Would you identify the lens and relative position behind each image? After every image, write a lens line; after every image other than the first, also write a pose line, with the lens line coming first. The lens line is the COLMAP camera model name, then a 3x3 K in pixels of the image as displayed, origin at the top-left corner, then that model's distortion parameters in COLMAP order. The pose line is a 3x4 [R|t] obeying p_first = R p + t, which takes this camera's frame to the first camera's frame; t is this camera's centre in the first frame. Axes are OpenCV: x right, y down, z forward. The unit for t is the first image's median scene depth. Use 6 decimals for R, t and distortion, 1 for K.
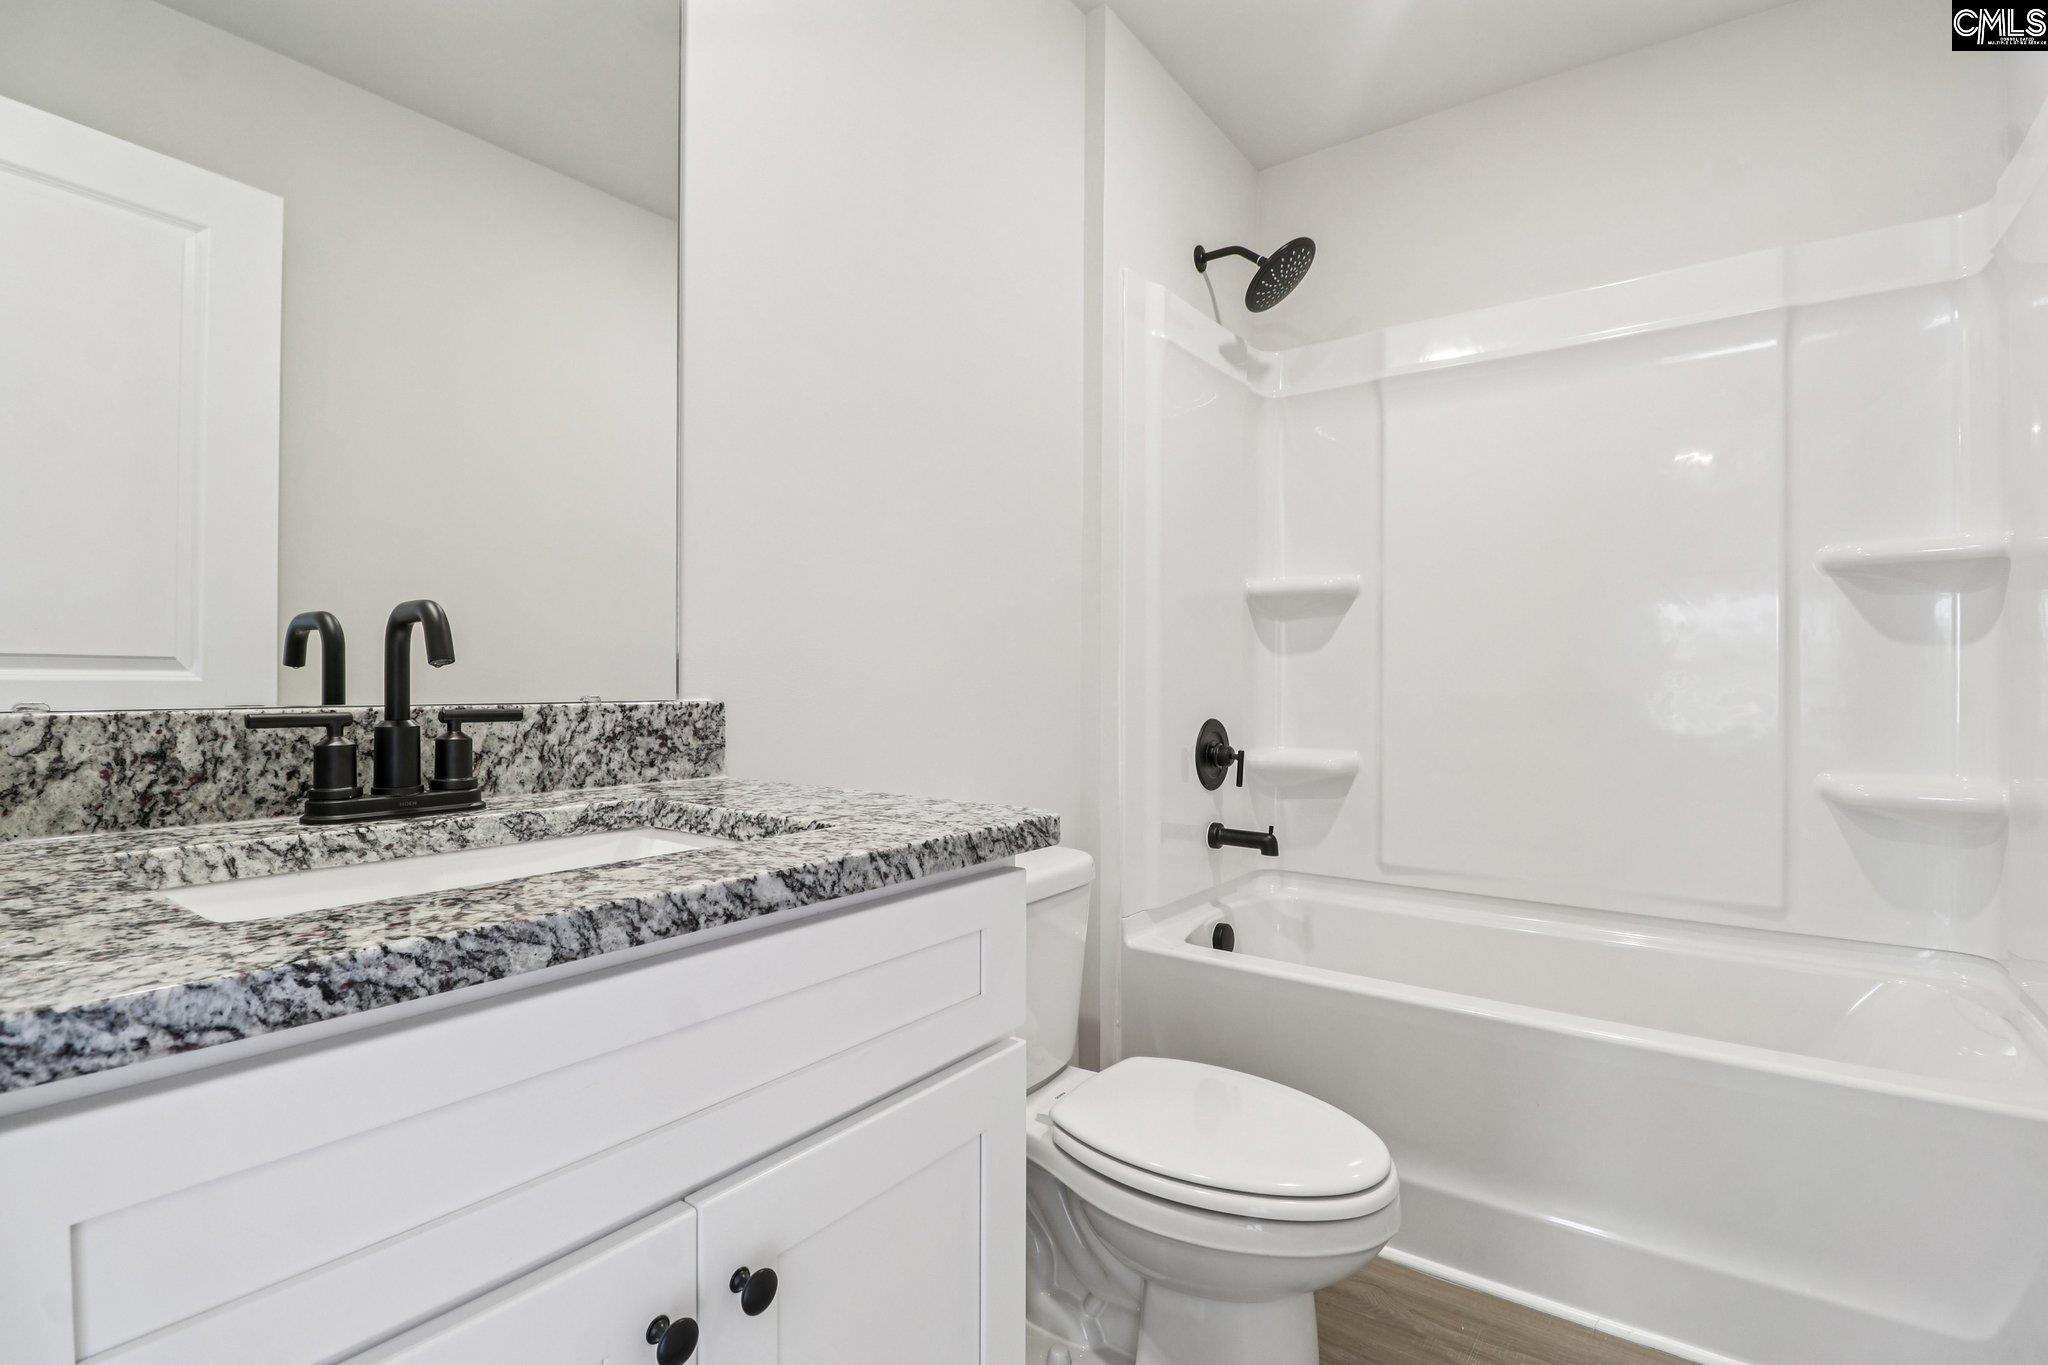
lens RADIAL K [[968.4, 0, 1009.0], [0, 968.4, 672.1], [0, 0, 1]] dist [-0.000206, -0.000416]
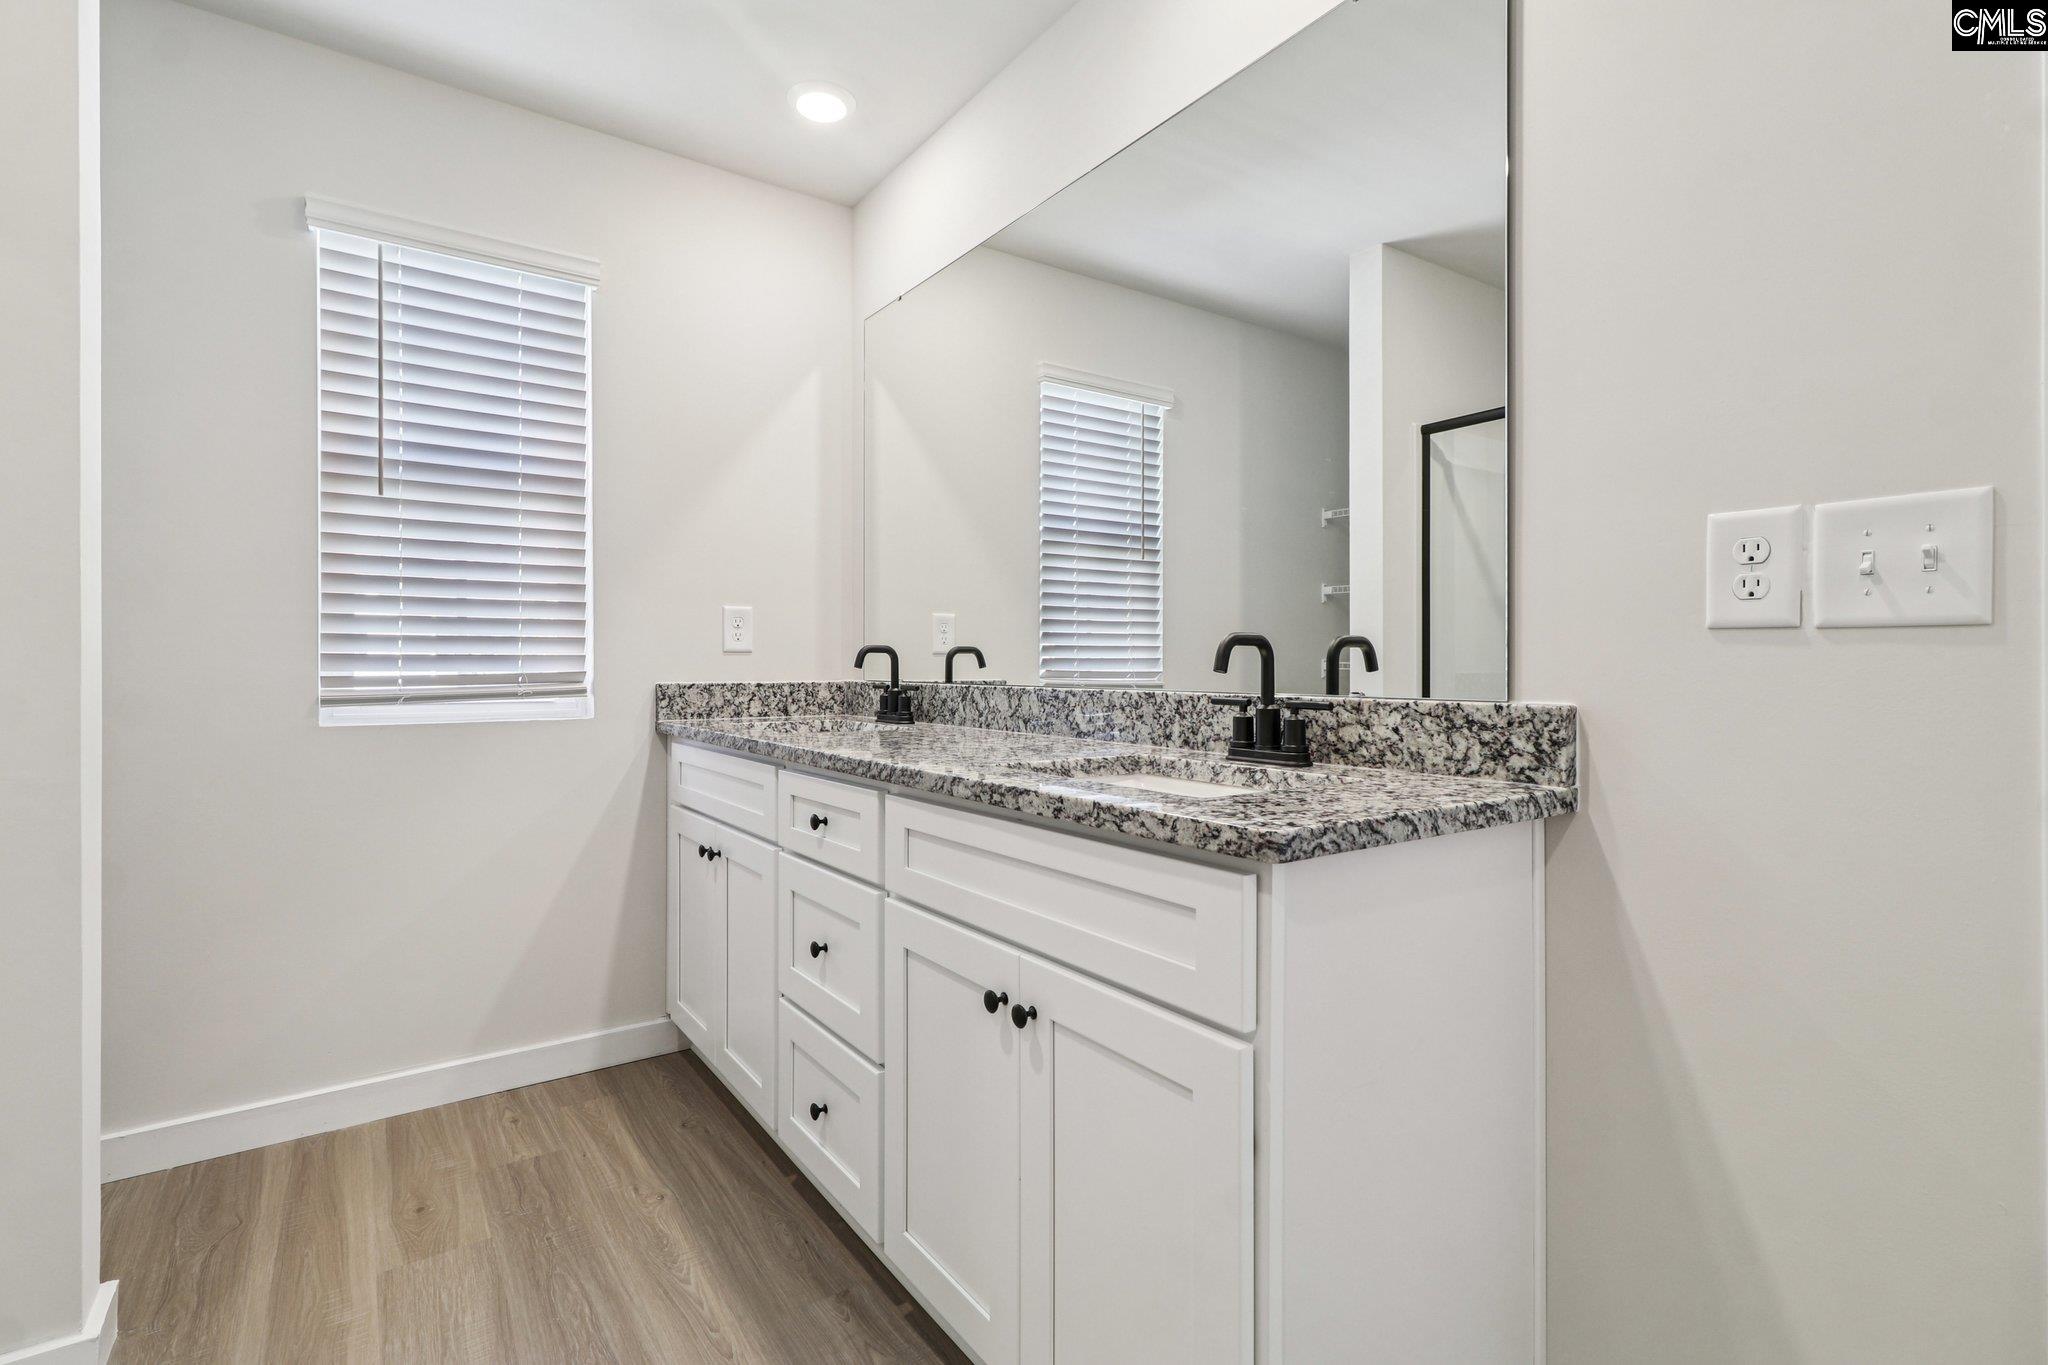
lens RADIAL K [[968.4, 0, 1009.0], [0, 968.4, 672.1], [0, 0, 1]] dist [-0.000206, -0.000416]
pose [[-0.320564, -0.003952, -0.947218, 0.984298], [-0.005348, 0.999983, -0.002362, 0.005338], [0.947212, 0.004309, -0.320580, 1.147752]]
